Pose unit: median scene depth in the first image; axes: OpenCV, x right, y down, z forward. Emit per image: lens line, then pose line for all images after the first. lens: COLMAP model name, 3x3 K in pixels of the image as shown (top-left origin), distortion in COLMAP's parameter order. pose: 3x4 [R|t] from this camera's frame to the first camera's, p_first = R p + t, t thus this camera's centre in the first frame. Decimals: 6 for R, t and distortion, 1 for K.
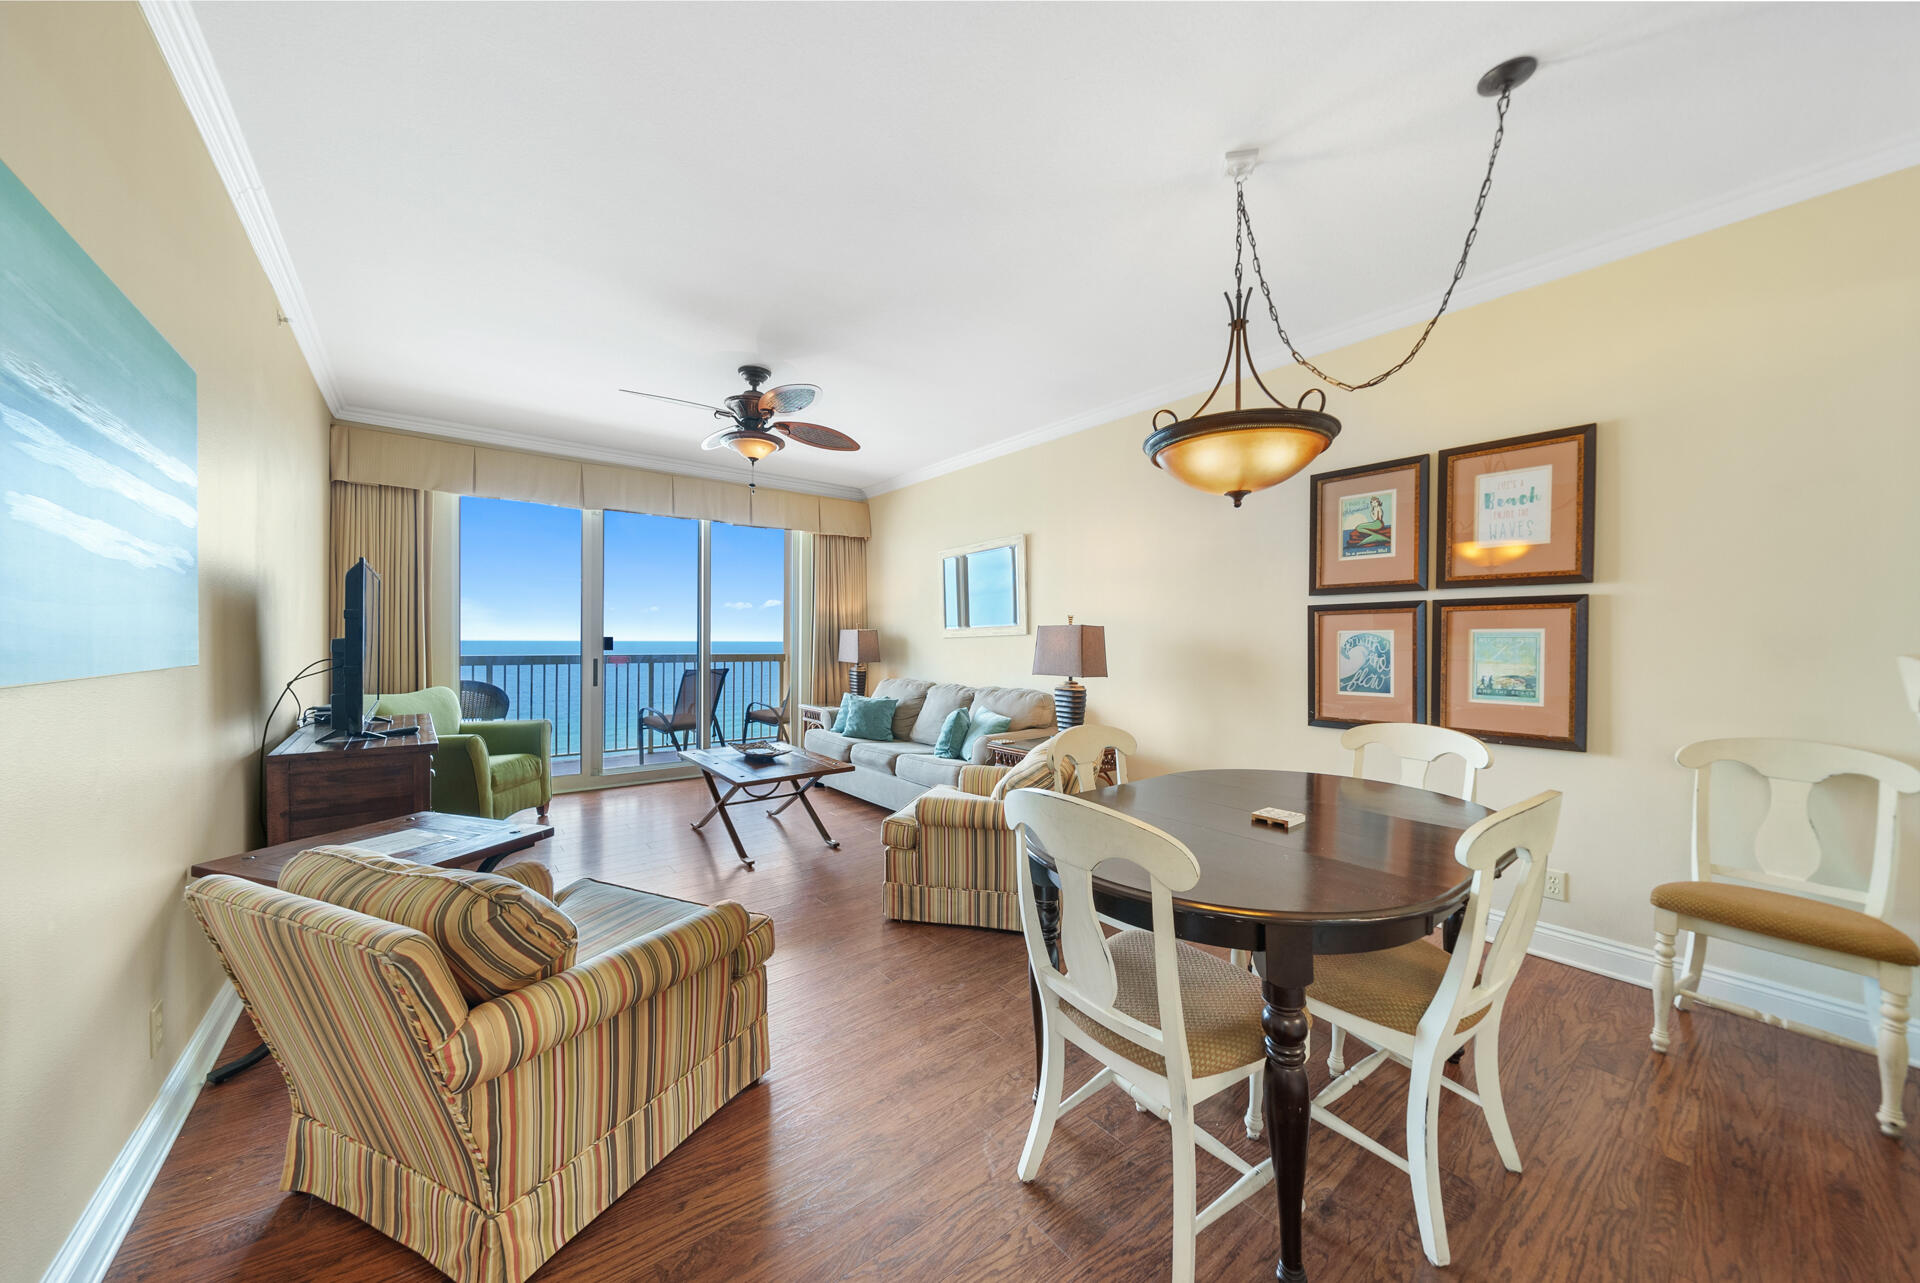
lens RADIAL K [[665.1, 0, 954.7], [0, 665.1, 645.5], [0, 0, 1]] dist [-0.001607, -0.000049]
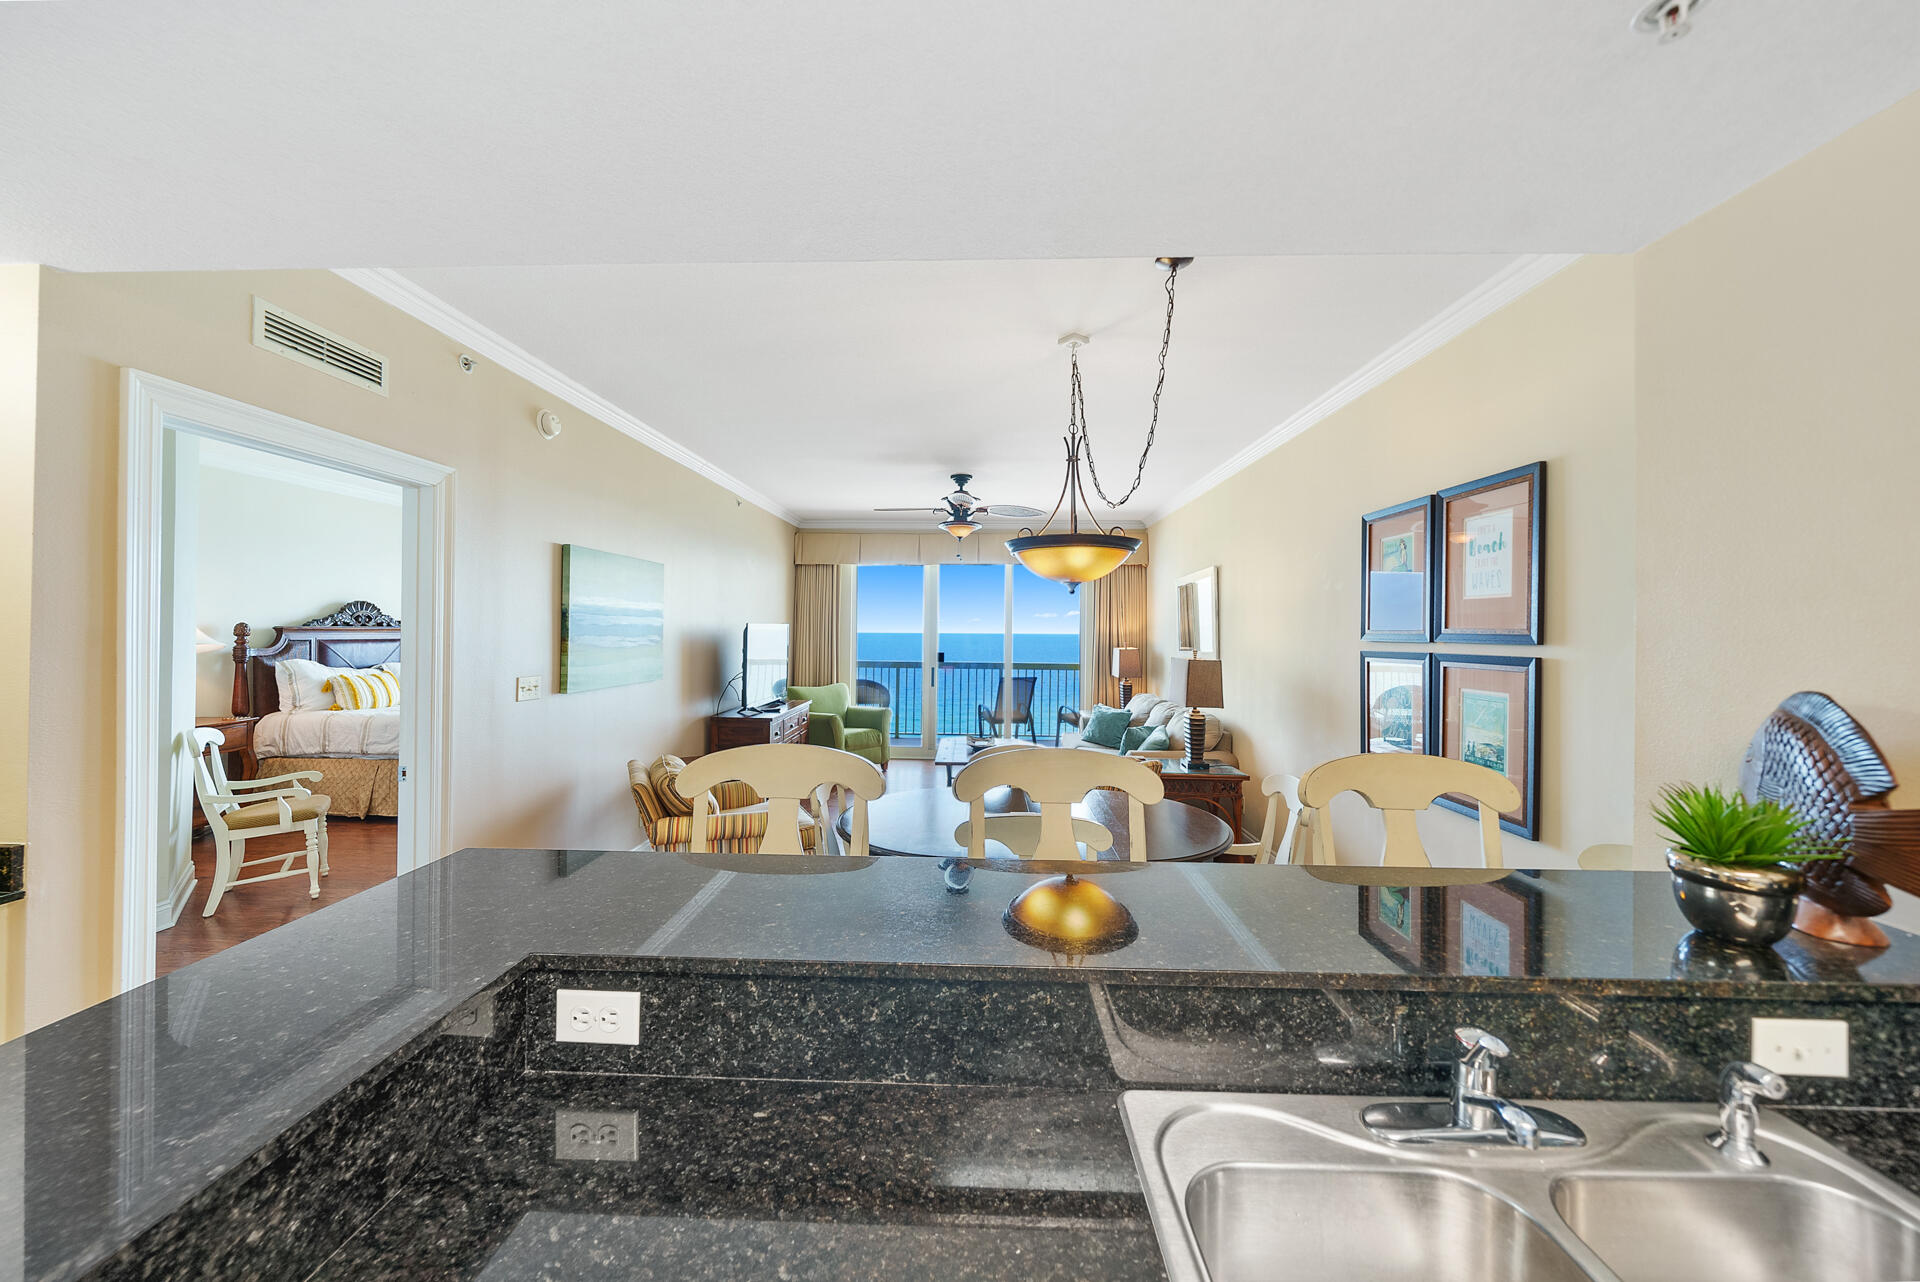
lens RADIAL K [[675.2, 0, 954.4], [0, 675.2, 626.9], [0, 0, 1]] dist [-0.002036, -0.000324]
pose [[0.760993, -0.002572, -0.648755, 0.539540], [-0.010169, 0.999822, -0.015893, -0.054936], [0.648681, 0.018691, 0.760831, -0.094875]]
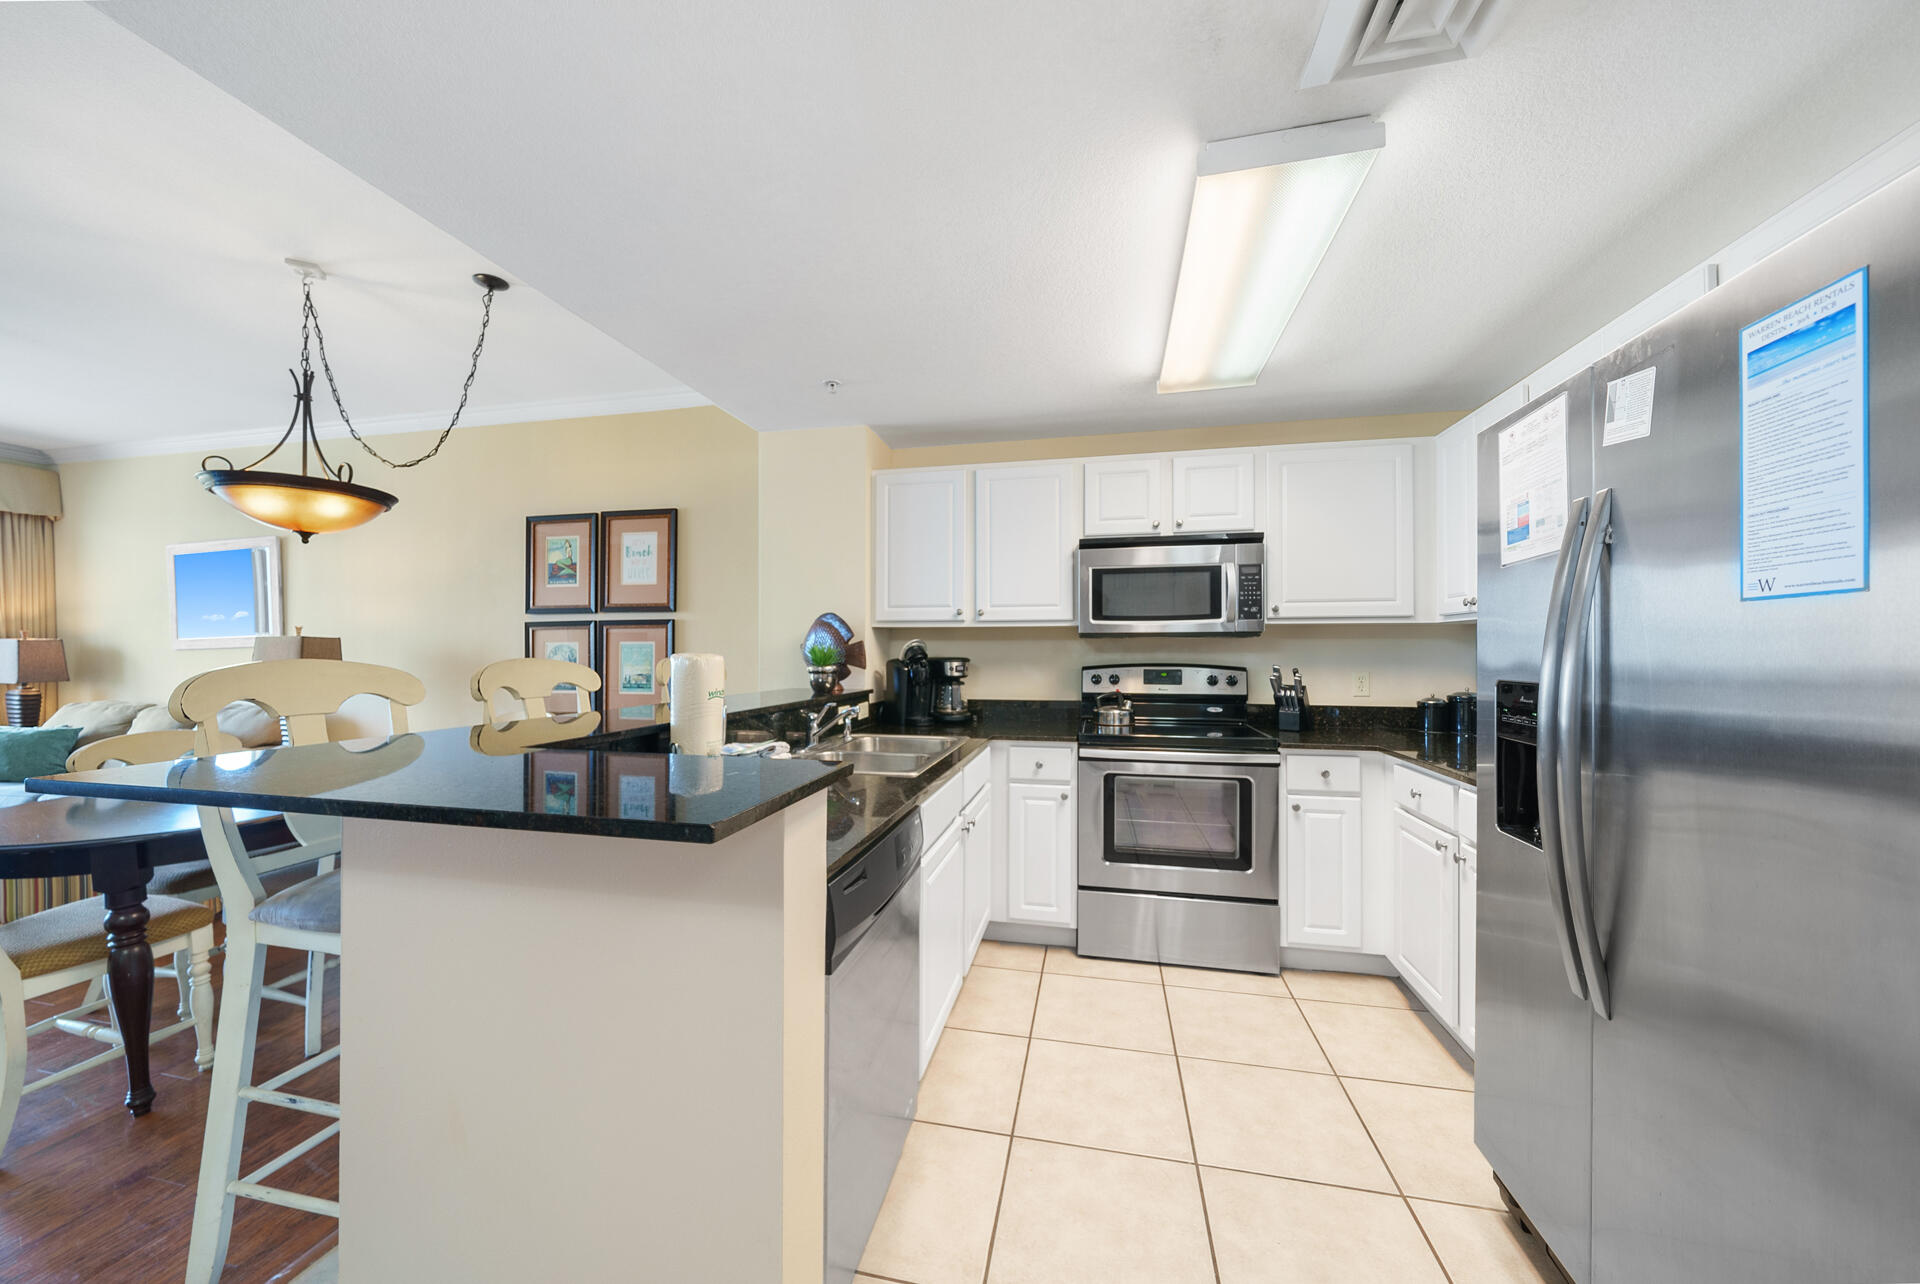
lens RADIAL K [[674.8, 0, 956.7], [0, 674.8, 647.2], [0, 0, 1]] dist [-0.001340, -0.000173]
pose [[0.777445, -0.002253, 0.628946, 0.276125], [0.010703, 0.999896, -0.009648, 0.005558], [-0.628859, 0.014233, 0.777389, -0.353985]]
